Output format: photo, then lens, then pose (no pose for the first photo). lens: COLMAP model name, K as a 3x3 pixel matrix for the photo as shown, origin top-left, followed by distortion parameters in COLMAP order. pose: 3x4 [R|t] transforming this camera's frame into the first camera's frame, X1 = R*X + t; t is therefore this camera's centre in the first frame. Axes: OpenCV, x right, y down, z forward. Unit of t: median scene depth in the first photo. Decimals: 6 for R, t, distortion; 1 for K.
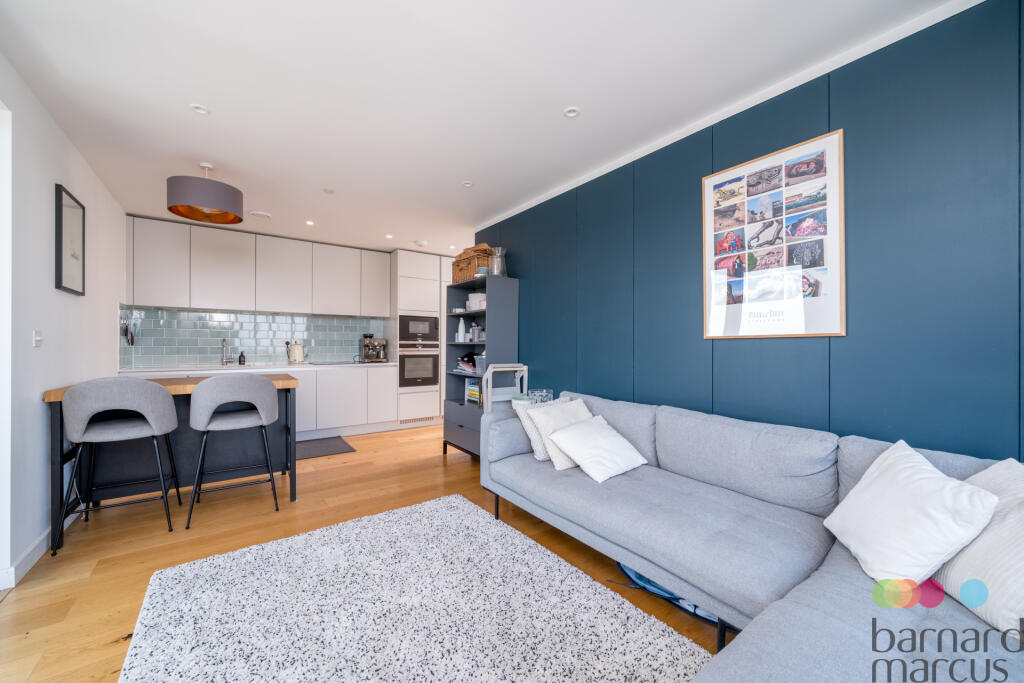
lens RADIAL K [[388.0, 0, 509.4], [0, 388.0, 347.2], [0, 0, 1]] dist [-0.003986, -0.000354]
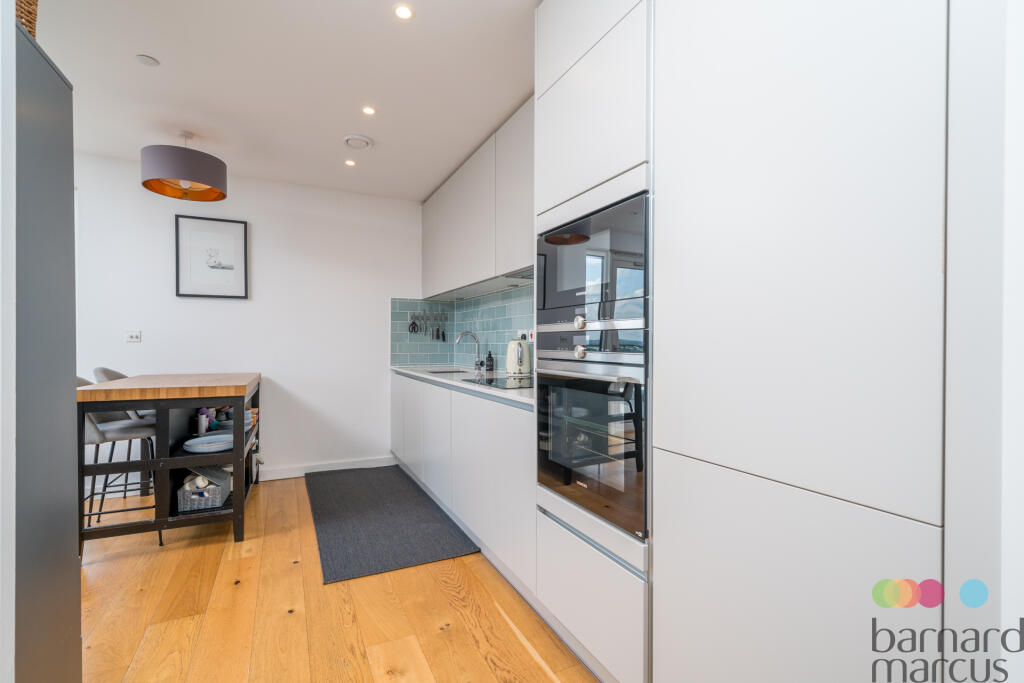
lens RADIAL K [[455.4, 0, 505.0], [0, 455.4, 346.5], [0, 0, 1]] dist [-0.001570, -0.000097]
pose [[-0.172568, 0.005940, -0.984980, 0.051767], [-0.005067, 0.999963, 0.006918, -0.001479], [0.984985, 0.006185, -0.172531, 1.007443]]
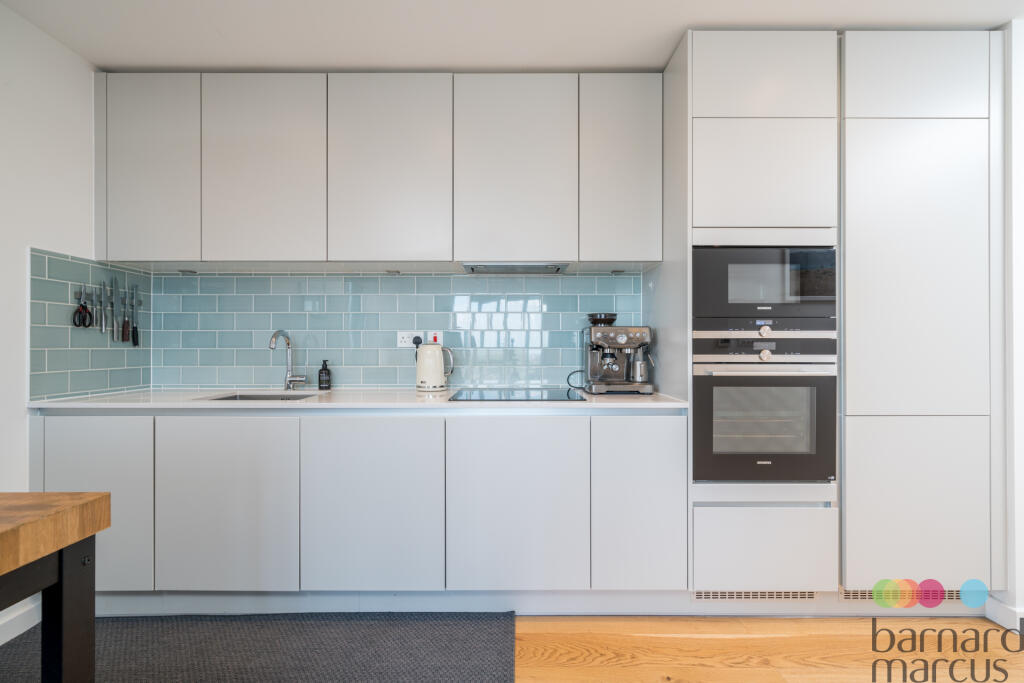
lens RADIAL K [[455.4, 0, 504.7], [0, 455.4, 346.7], [0, 0, 1]] dist [-0.001570, -0.000097]
pose [[0.808466, -0.002567, -0.588537, -0.188962], [-0.000405, 0.999988, -0.004917, -0.001280], [0.588543, 0.004213, 0.808455, 0.608280]]
